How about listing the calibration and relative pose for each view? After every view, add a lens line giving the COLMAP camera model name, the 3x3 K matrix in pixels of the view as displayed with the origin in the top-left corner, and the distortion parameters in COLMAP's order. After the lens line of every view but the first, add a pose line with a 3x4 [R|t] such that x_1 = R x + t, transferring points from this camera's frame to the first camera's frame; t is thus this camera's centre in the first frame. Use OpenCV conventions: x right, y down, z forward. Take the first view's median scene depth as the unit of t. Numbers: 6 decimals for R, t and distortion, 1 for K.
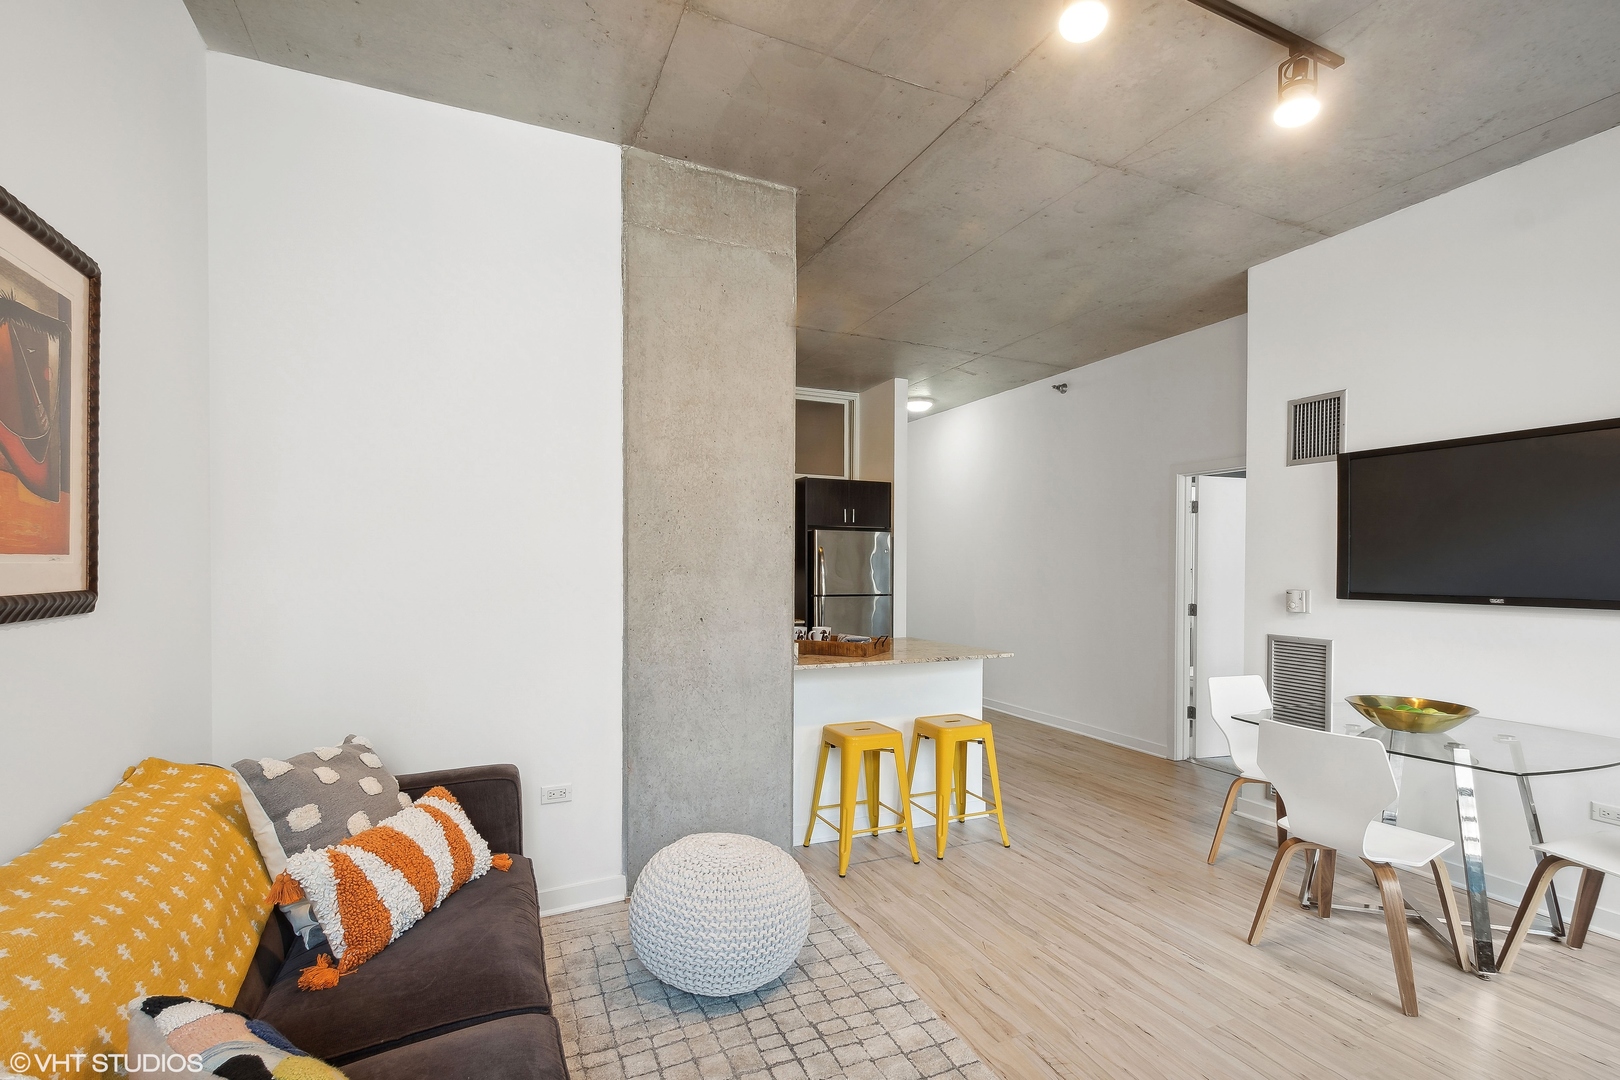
lens RADIAL K [[733.4, 0, 815.2], [0, 733.4, 558.4], [0, 0, 1]] dist [0.005076, -0.000244]
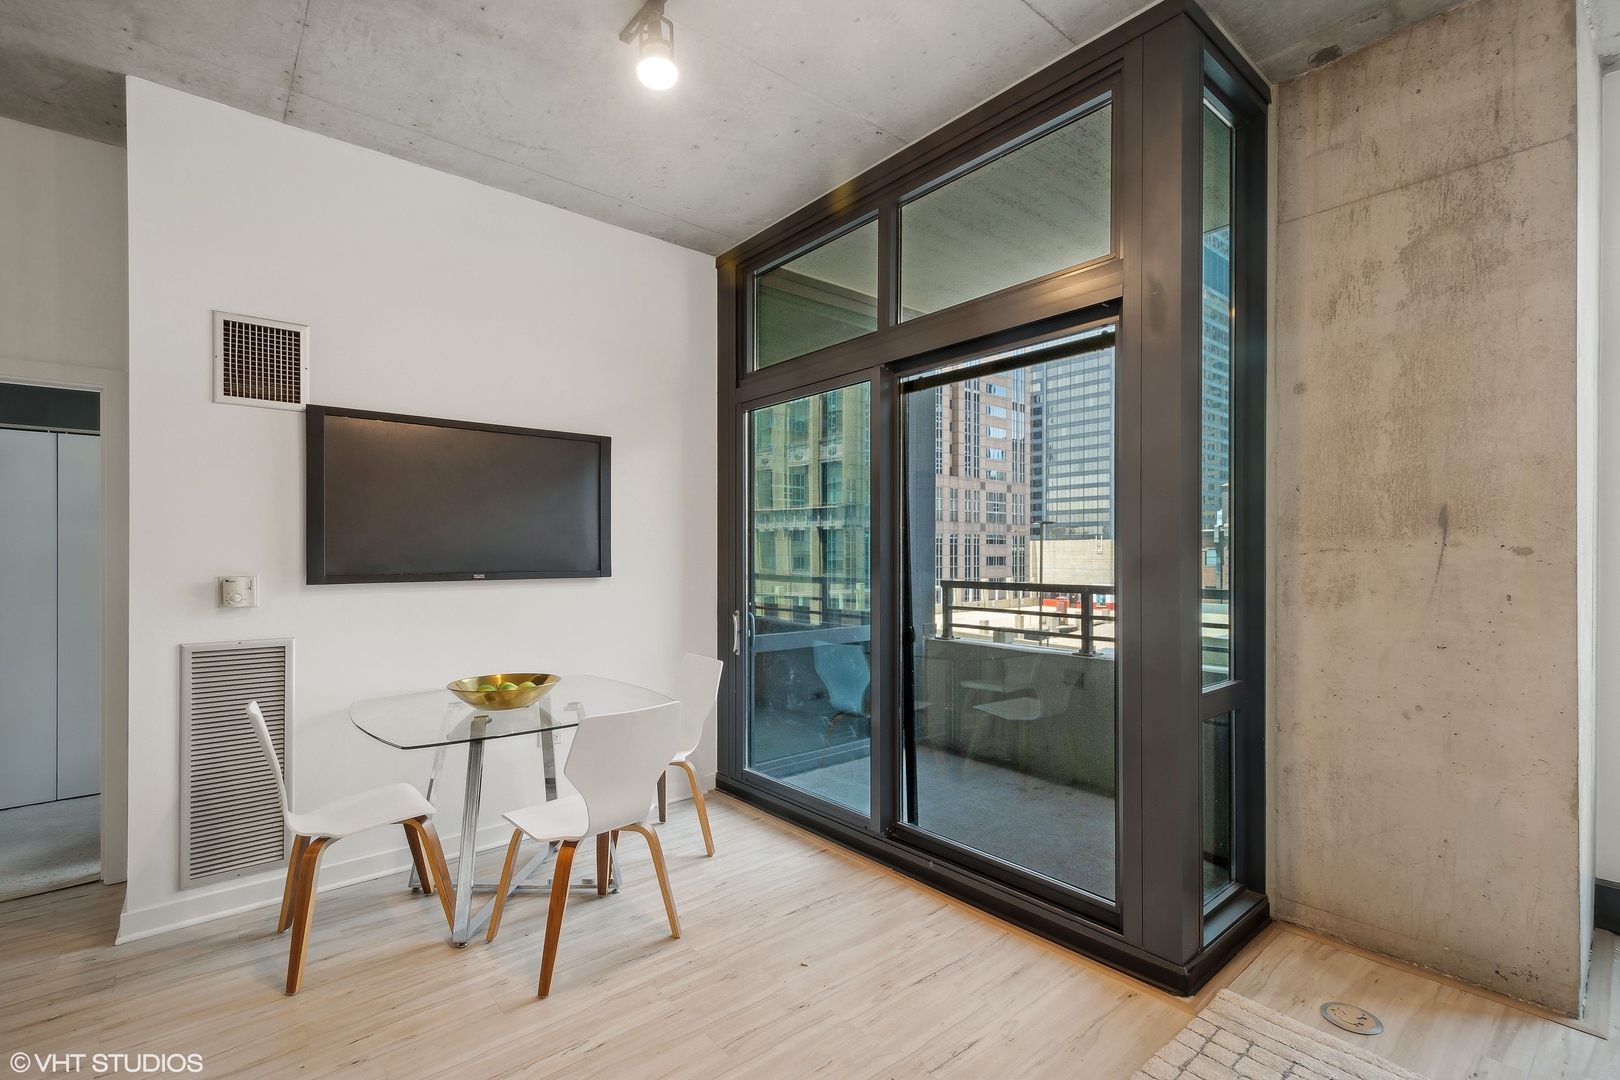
lens RADIAL K [[724.5, 0, 814.3], [0, 724.5, 551.8], [0, 0, 1]] dist [0.008098, -0.000367]
pose [[-0.263204, -0.003865, 0.964732, -0.201502], [-0.006677, 0.999975, 0.002184, 0.013305], [-0.964717, -0.005867, -0.263224, 0.668544]]
